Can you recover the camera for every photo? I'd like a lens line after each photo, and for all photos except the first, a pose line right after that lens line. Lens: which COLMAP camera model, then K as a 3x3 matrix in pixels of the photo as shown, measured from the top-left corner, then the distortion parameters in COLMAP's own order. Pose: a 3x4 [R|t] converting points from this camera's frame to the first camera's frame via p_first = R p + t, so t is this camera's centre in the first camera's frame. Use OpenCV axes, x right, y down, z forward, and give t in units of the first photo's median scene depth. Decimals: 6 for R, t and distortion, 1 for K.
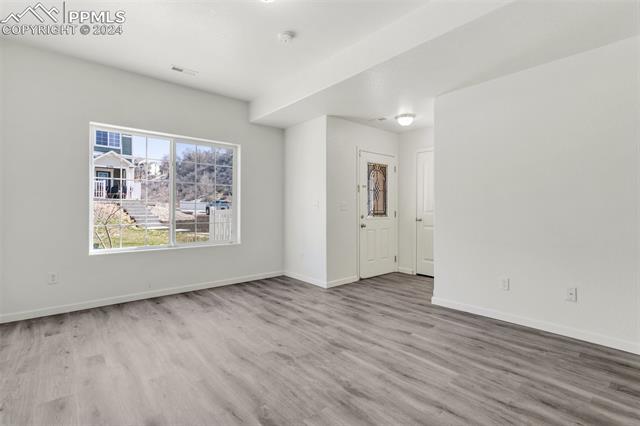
lens RADIAL K [[305.5, 0, 324.2], [0, 305.5, 210.9], [0, 0, 1]] dist [0.001975, 0.000298]
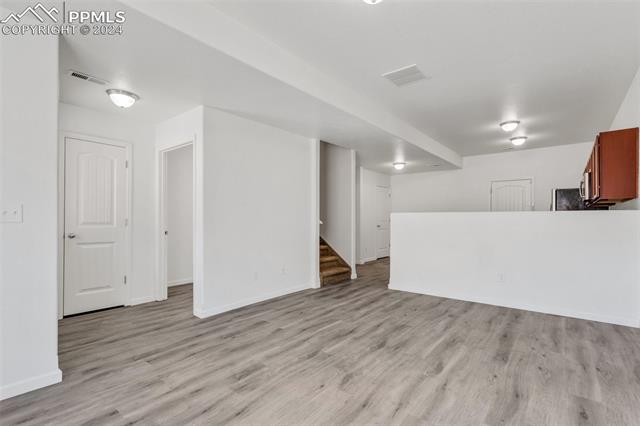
lens RADIAL K [[305.5, 0, 324.2], [0, 305.5, 210.9], [0, 0, 1]] dist [0.001975, 0.000298]
pose [[-0.194752, 0.029062, 0.980422, -0.898079], [0.004949, 0.999577, -0.028647, -0.007824], [-0.980840, -0.000727, -0.194814, 1.073609]]
